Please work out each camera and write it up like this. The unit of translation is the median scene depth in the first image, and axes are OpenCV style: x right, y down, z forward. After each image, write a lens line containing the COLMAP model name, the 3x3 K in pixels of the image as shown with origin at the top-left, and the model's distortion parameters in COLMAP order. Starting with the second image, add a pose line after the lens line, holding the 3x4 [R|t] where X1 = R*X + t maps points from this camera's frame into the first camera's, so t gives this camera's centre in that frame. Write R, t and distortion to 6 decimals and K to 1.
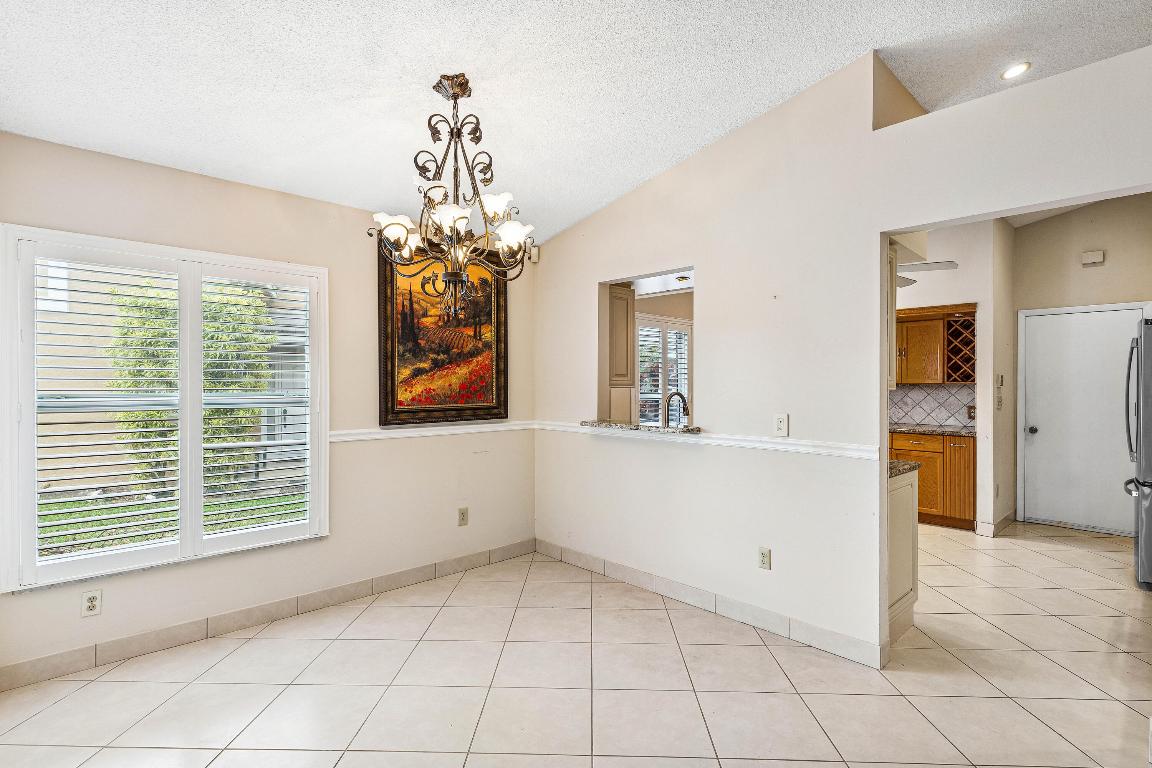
lens RADIAL K [[567.4, 0, 569.2], [0, 567.4, 390.3], [0, 0, 1]] dist [0.003917, 0.000553]
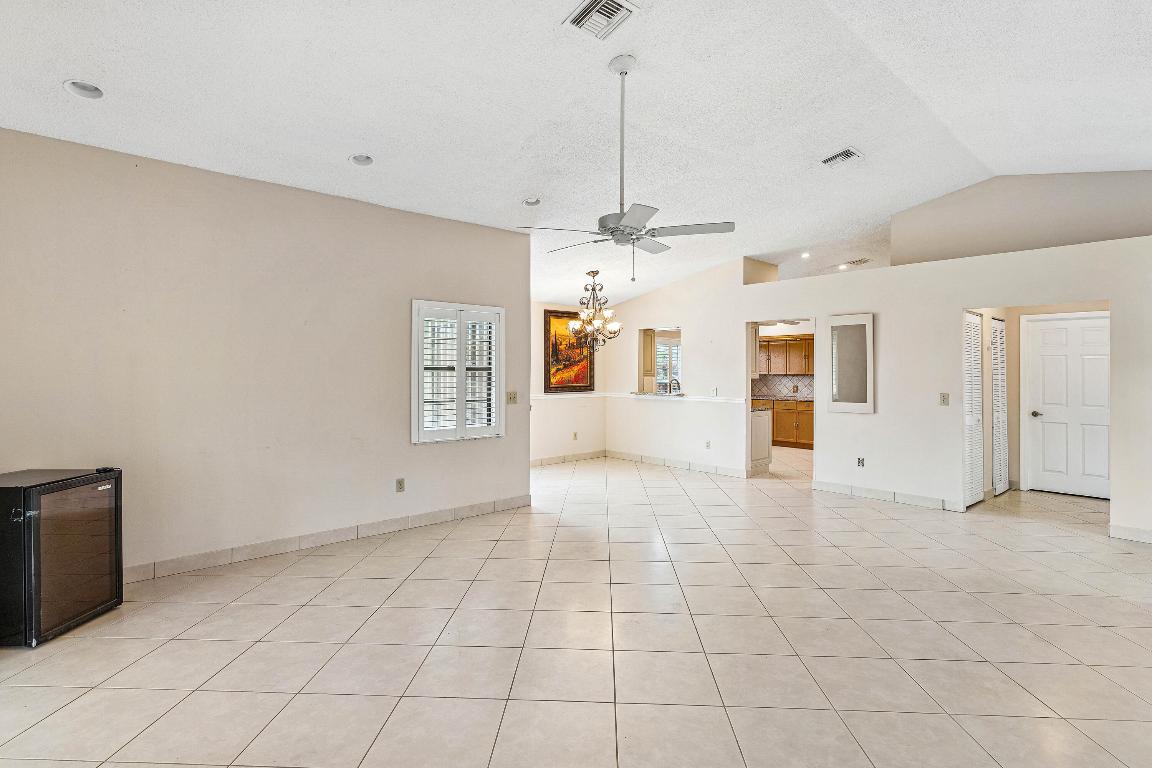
lens RADIAL K [[578.5, 0, 572.5], [0, 578.5, 369.2], [0, 0, 1]] dist [0.002718, 0.000907]
pose [[0.999745, 0.000484, -0.022564, -0.154499], [-0.000769, 0.999920, -0.012593, -0.005979], [0.022556, 0.012607, 0.999666, -1.261790]]
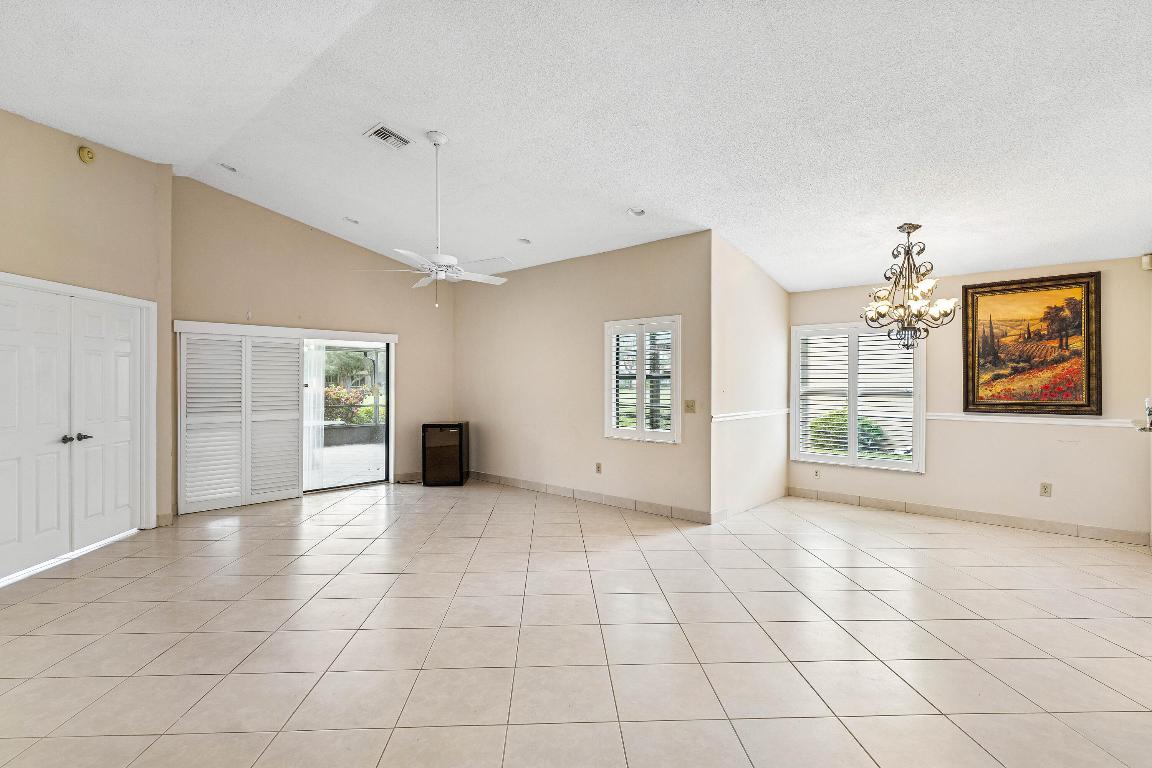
lens RADIAL K [[571.6, 0, 571.0], [0, 571.6, 379.9], [0, 0, 1]] dist [0.003352, 0.000659]
pose [[0.062367, 0.000034, -0.998053, 1.070197], [-0.008619, 0.999963, -0.000505, -0.013744], [0.998016, 0.008634, 0.062365, -0.149655]]
